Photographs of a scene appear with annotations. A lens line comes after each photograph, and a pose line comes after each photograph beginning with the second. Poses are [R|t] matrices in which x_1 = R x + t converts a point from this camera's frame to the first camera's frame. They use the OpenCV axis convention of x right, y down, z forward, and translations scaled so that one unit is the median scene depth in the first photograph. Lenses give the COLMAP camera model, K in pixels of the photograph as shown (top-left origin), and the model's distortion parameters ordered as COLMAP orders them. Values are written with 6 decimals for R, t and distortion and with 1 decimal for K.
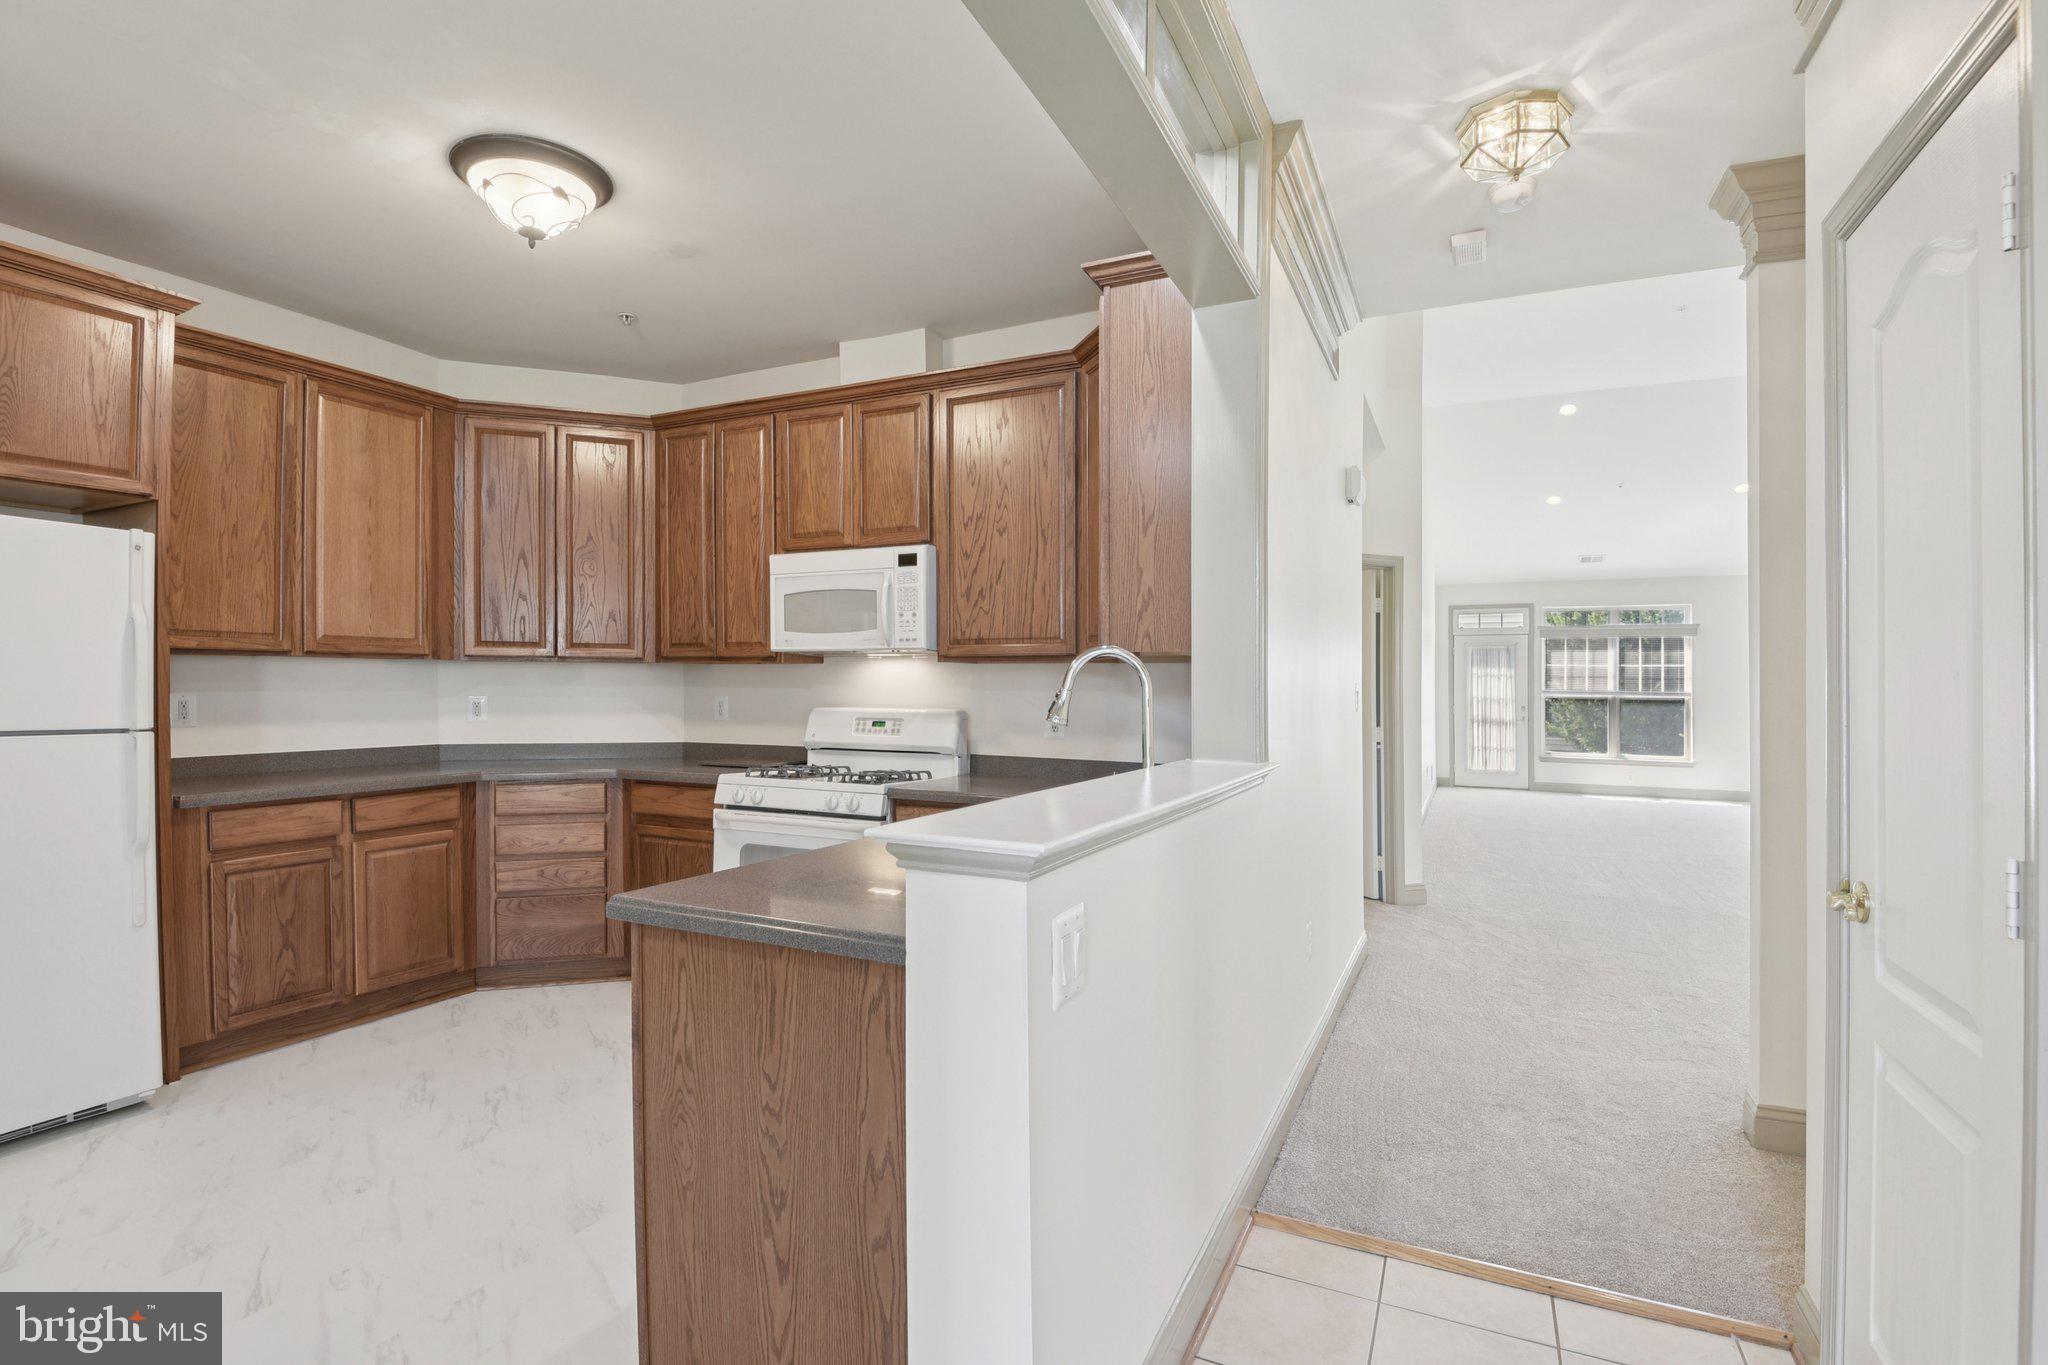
lens RADIAL K [[971.9, 0, 1049.7], [0, 971.9, 699.4], [0, 0, 1]] dist [-0.014545, -0.010320]
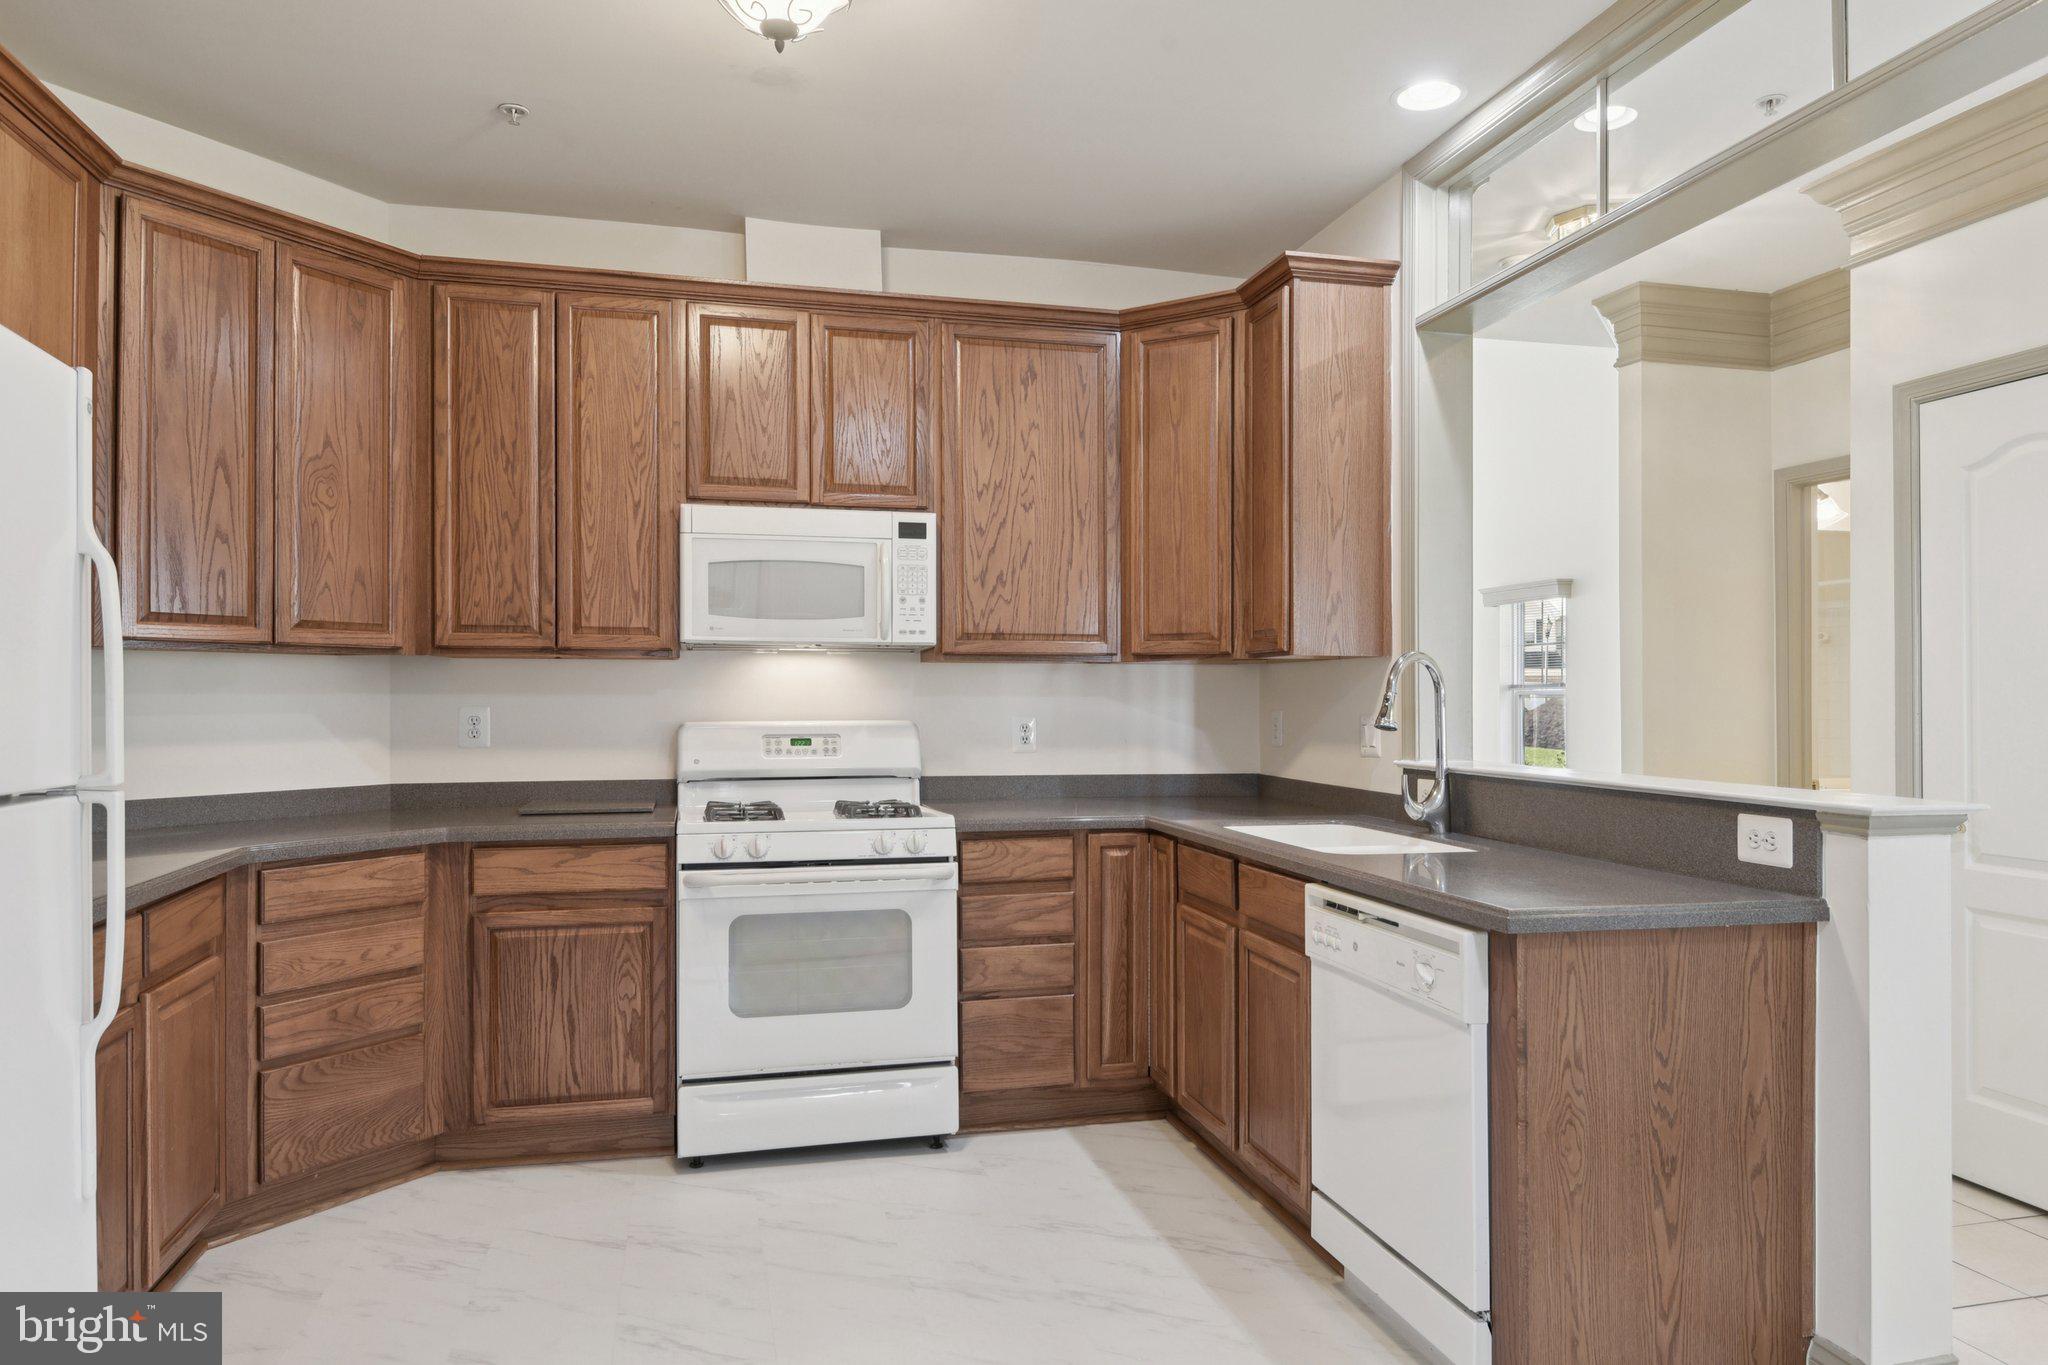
lens RADIAL K [[1280.6, 0, 1041.6], [0, 1280.6, 685.2], [0, 0, 1]] dist [0.009022, -0.014258]
pose [[0.775984, -0.002053, 0.630750, -0.738629], [0.011559, 0.999873, -0.010966, -0.006183], [-0.630647, 0.015801, 0.775909, 0.136313]]
